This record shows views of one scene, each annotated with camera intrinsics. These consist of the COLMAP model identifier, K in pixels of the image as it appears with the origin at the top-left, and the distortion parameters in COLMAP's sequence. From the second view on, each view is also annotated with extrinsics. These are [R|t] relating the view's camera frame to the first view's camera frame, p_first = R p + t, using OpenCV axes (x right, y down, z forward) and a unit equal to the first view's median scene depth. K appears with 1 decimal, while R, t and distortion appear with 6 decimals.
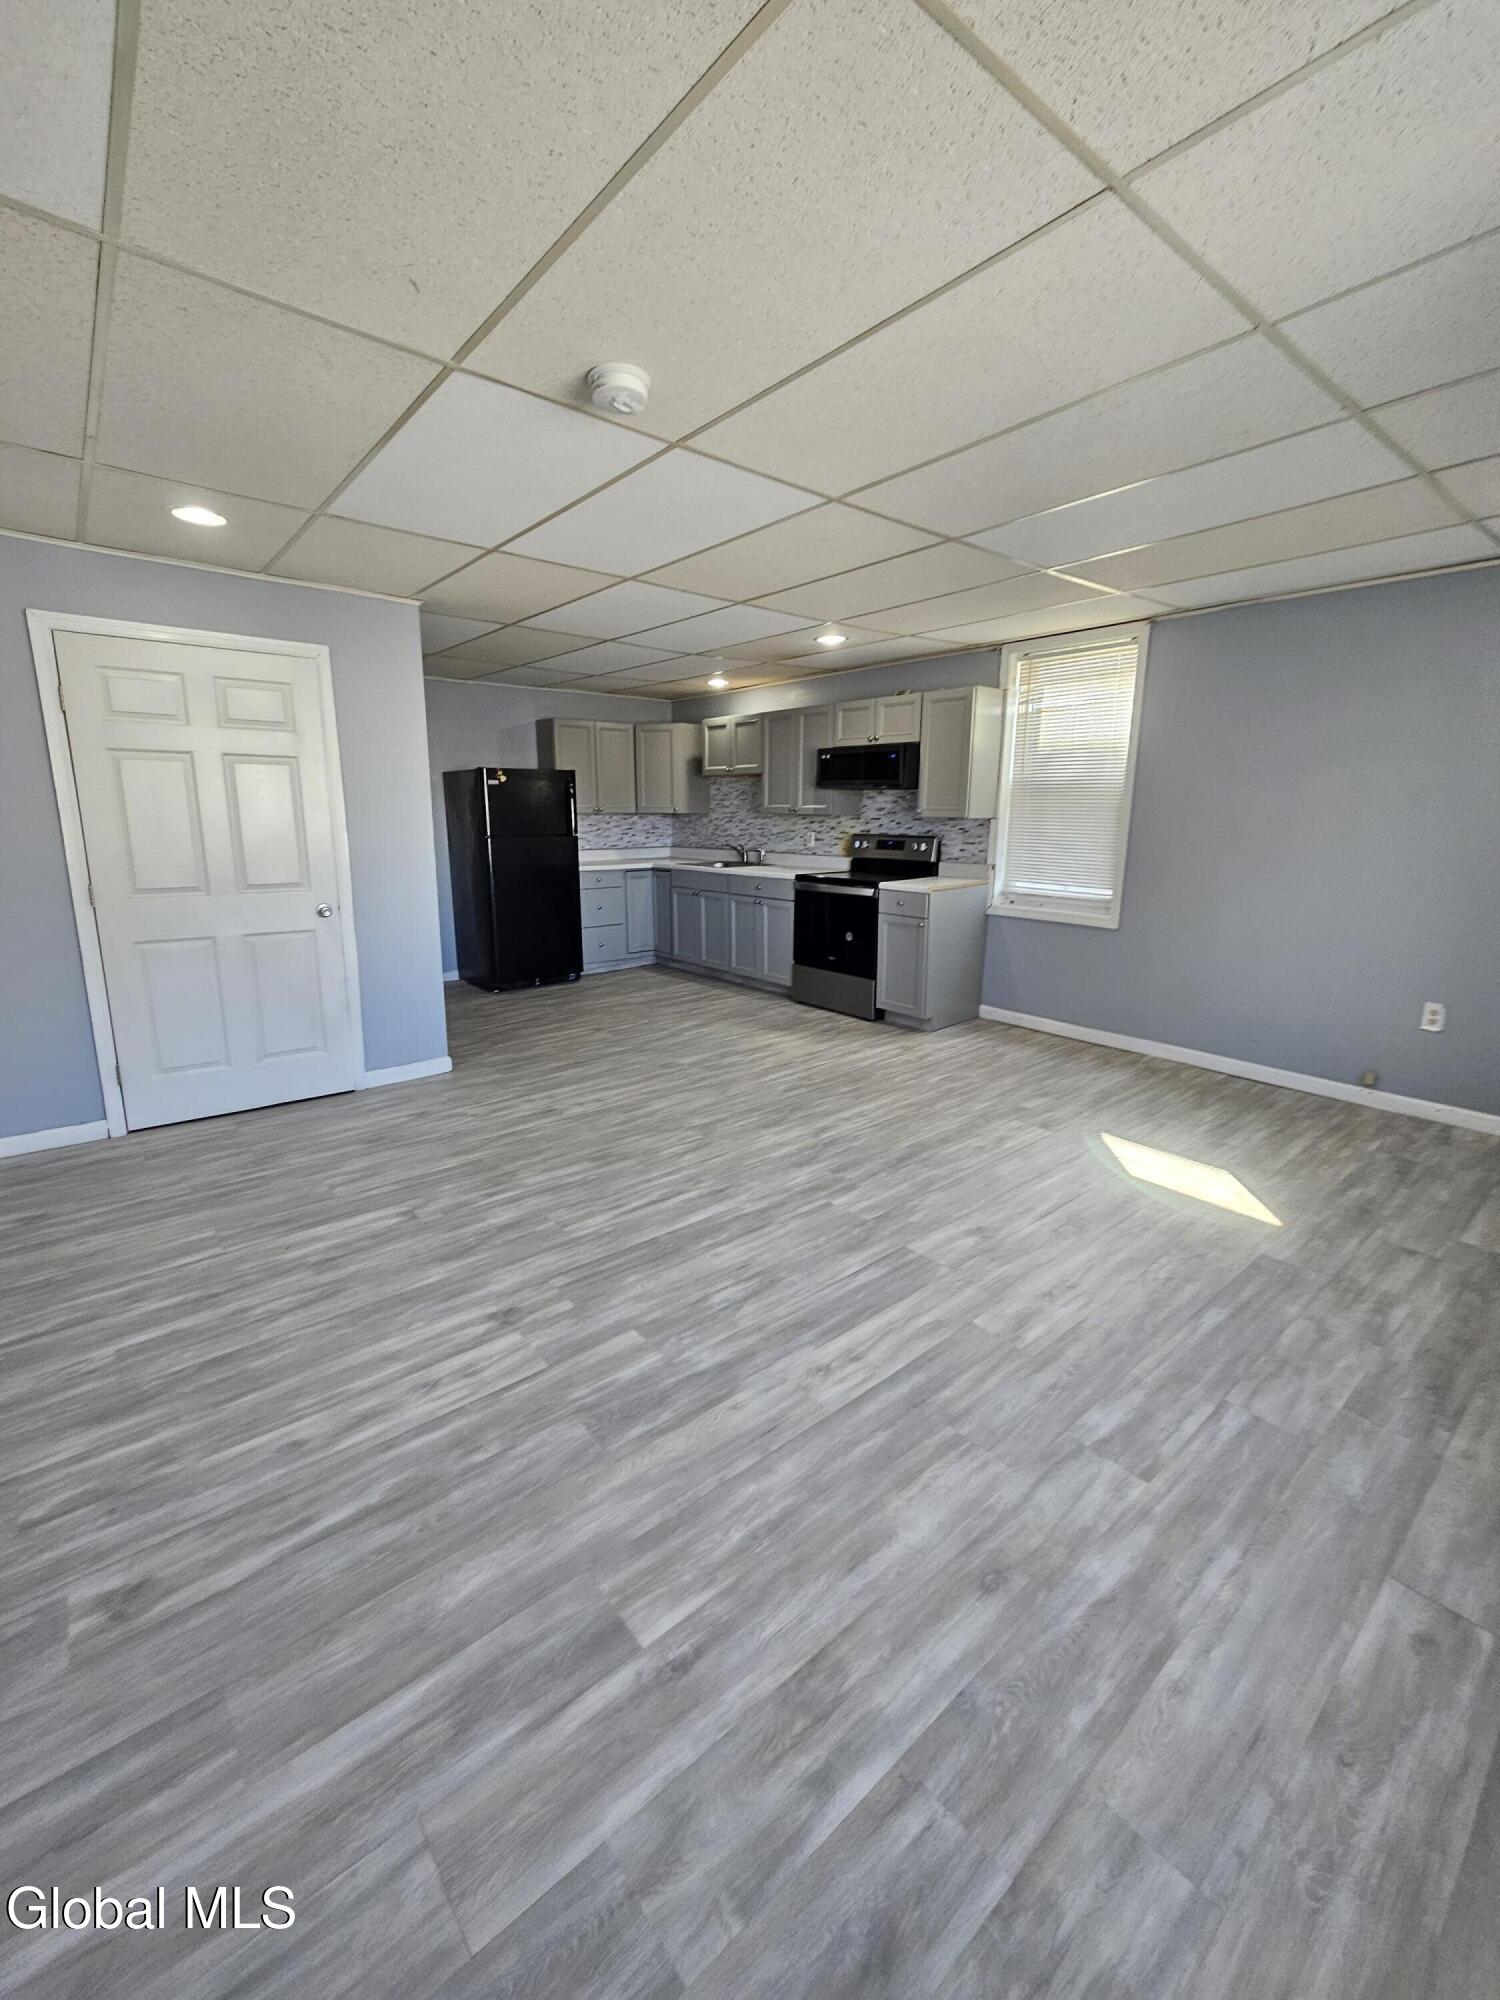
lens RADIAL K [[817.7, 0, 742.0], [0, 817.7, 983.8], [0, 0, 1]] dist [-0.000250, 0.002891]
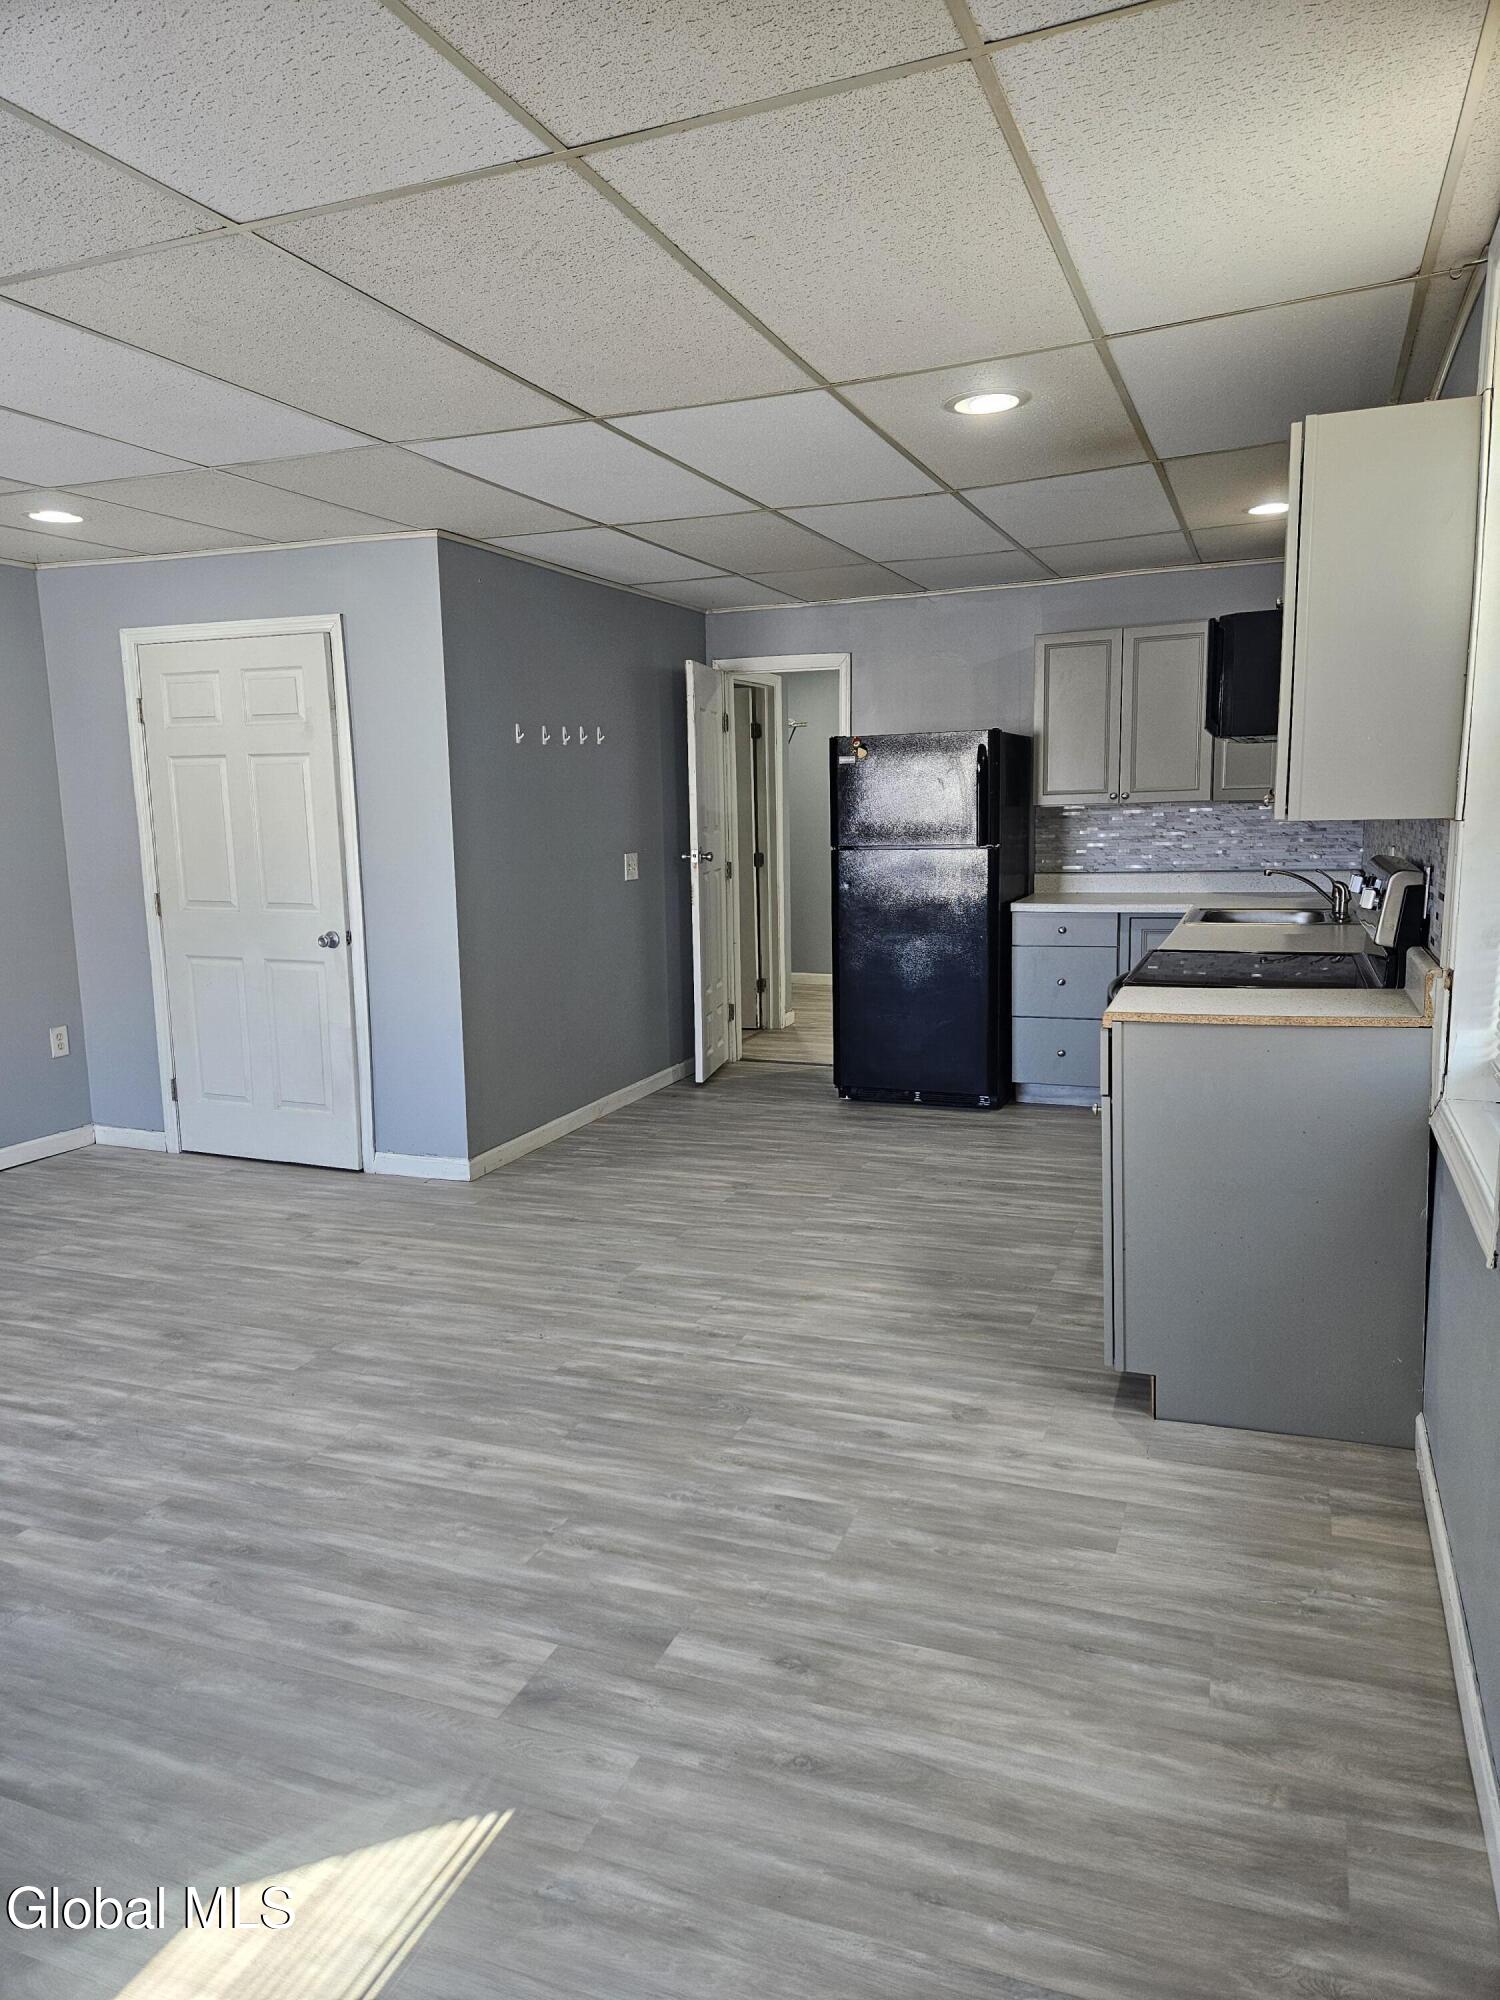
lens RADIAL K [[1324.9, 0, 739.5], [0, 1324.9, 992.5], [0, 0, 1]] dist [0.079307, -0.066246]
pose [[0.476754, 0.112701, -0.871782, 1.048383], [-0.159685, 0.986350, 0.040185, -0.194528], [0.864411, 0.120052, 0.488243, 0.891818]]
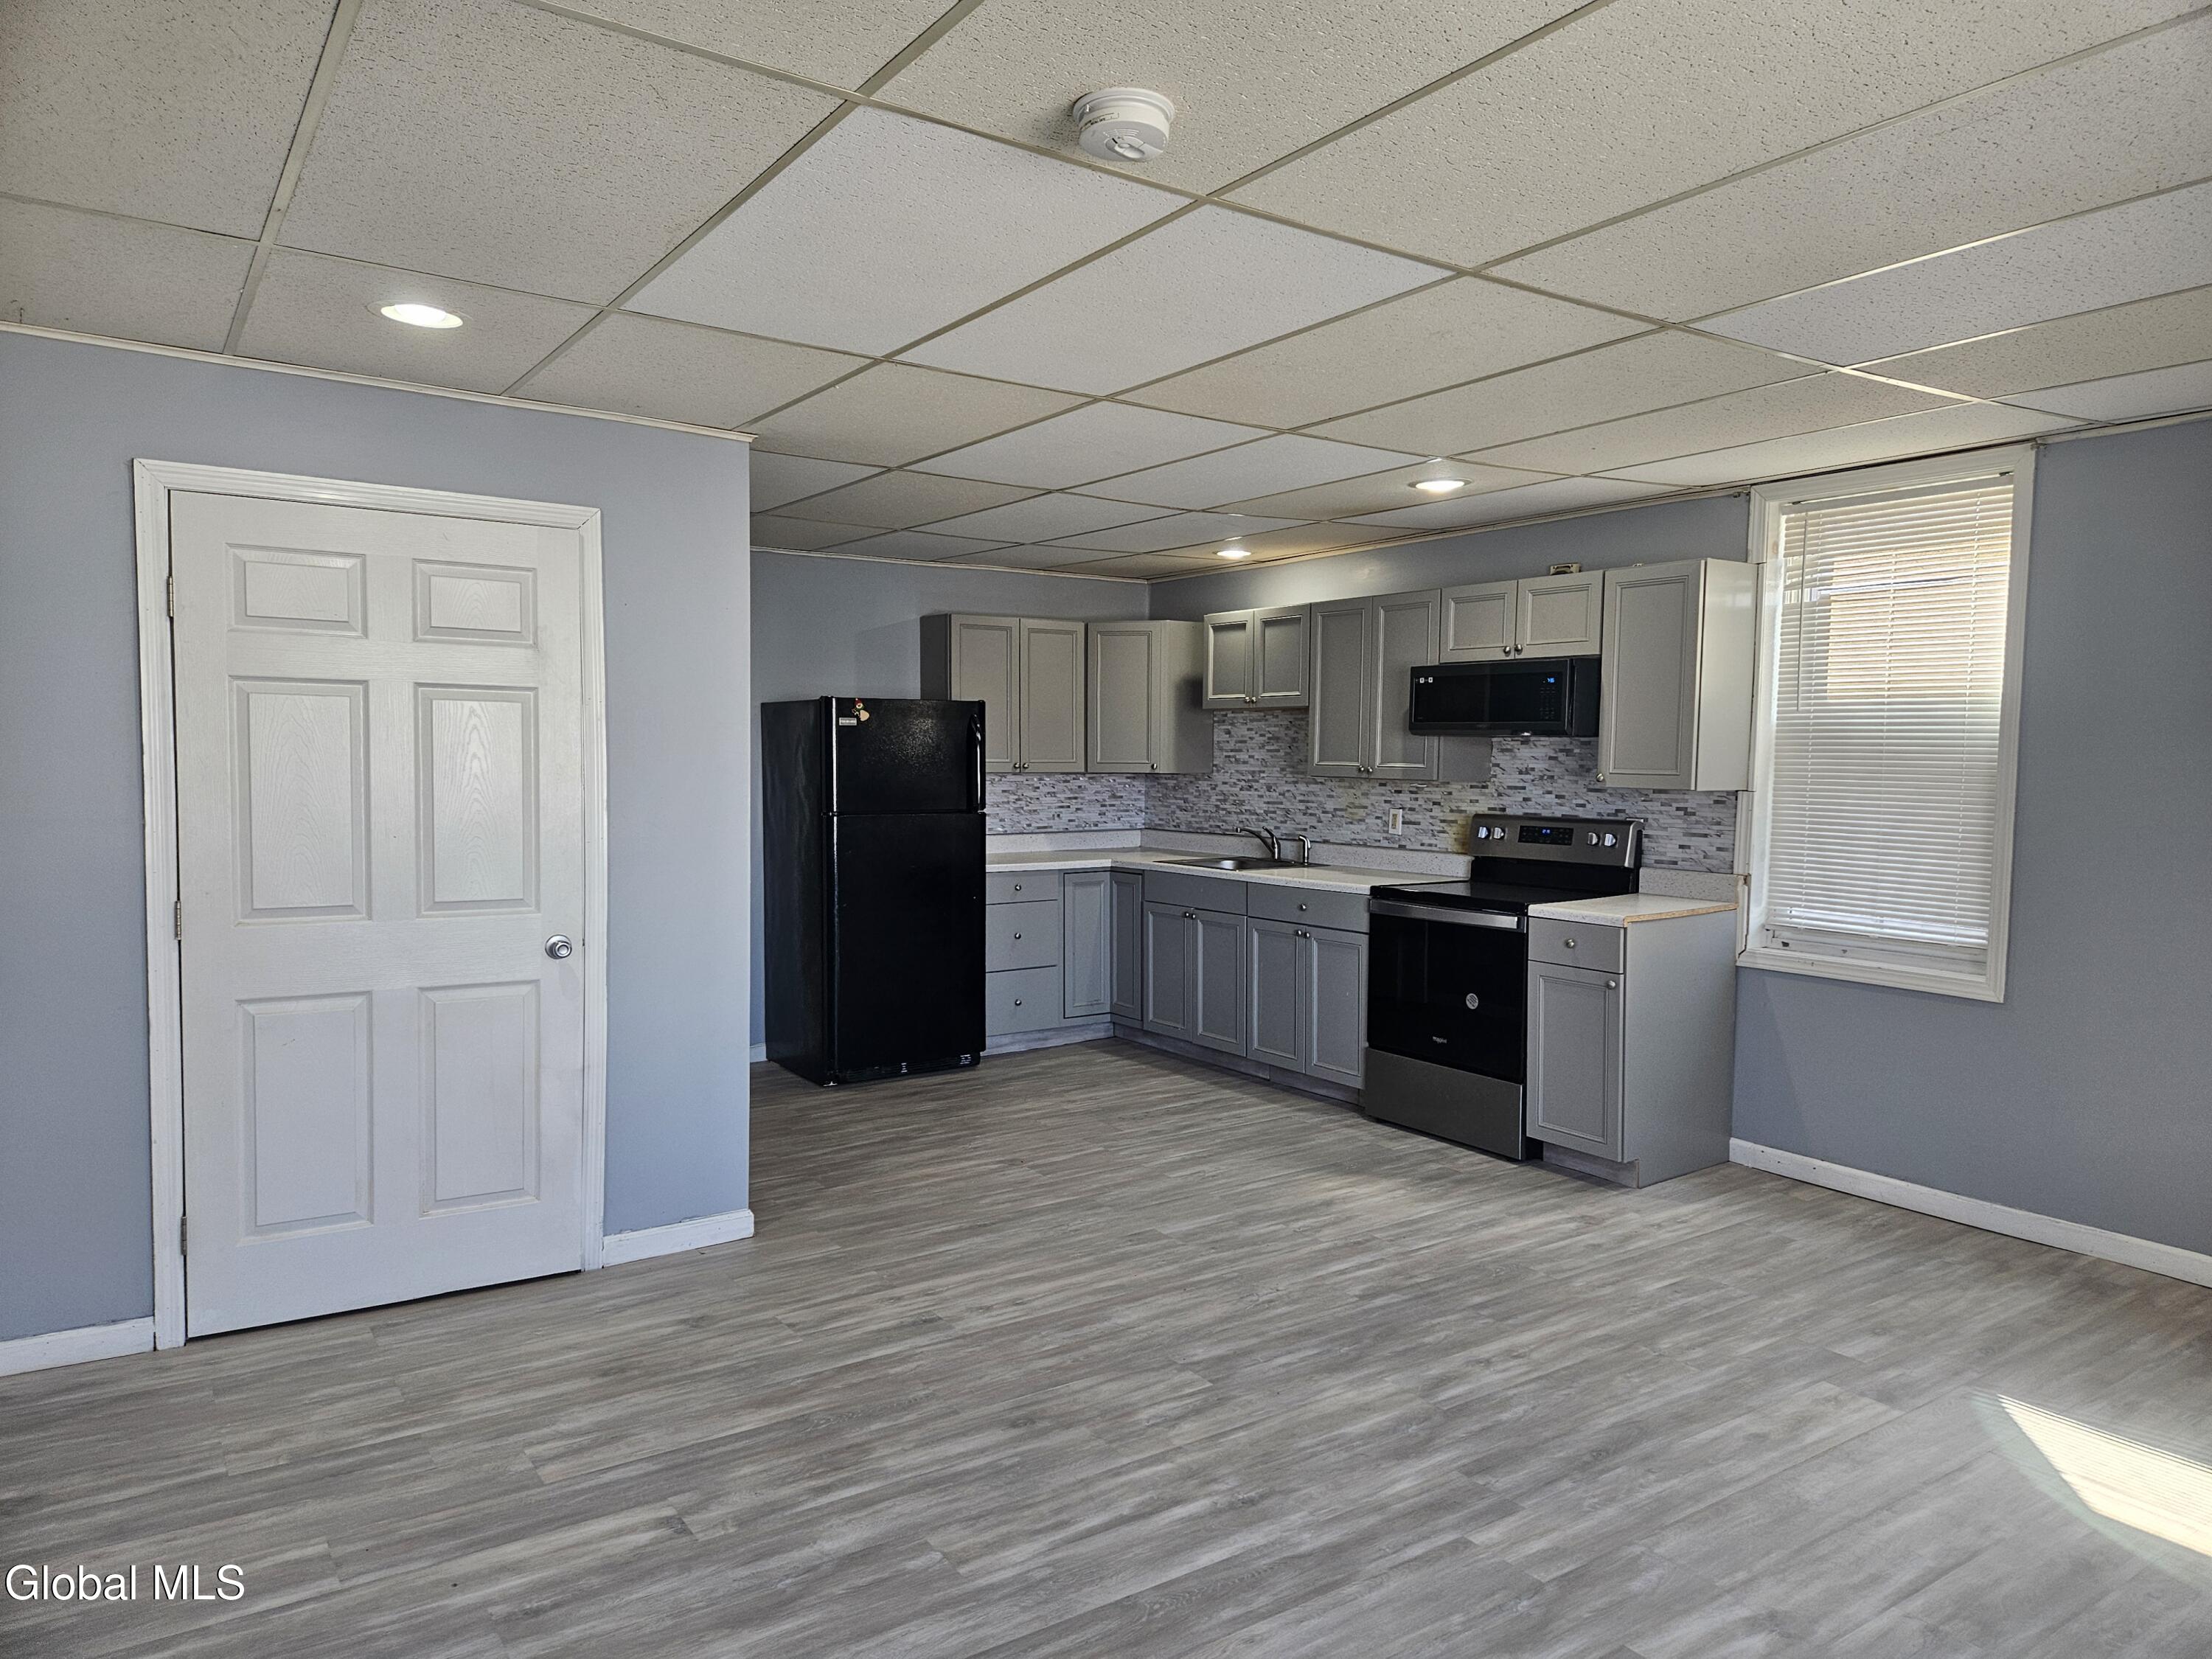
lens RADIAL K [[1465.3, 0, 1122.9], [0, 1465.3, 848.3], [0, 0, 1]] dist [0.079307, -0.066246]
pose [[0.996131, 0.011194, -0.087164, -0.029894], [-0.023569, 0.989547, -0.142270, -0.023911], [0.084660, 0.143774, 0.985983, -0.006426]]
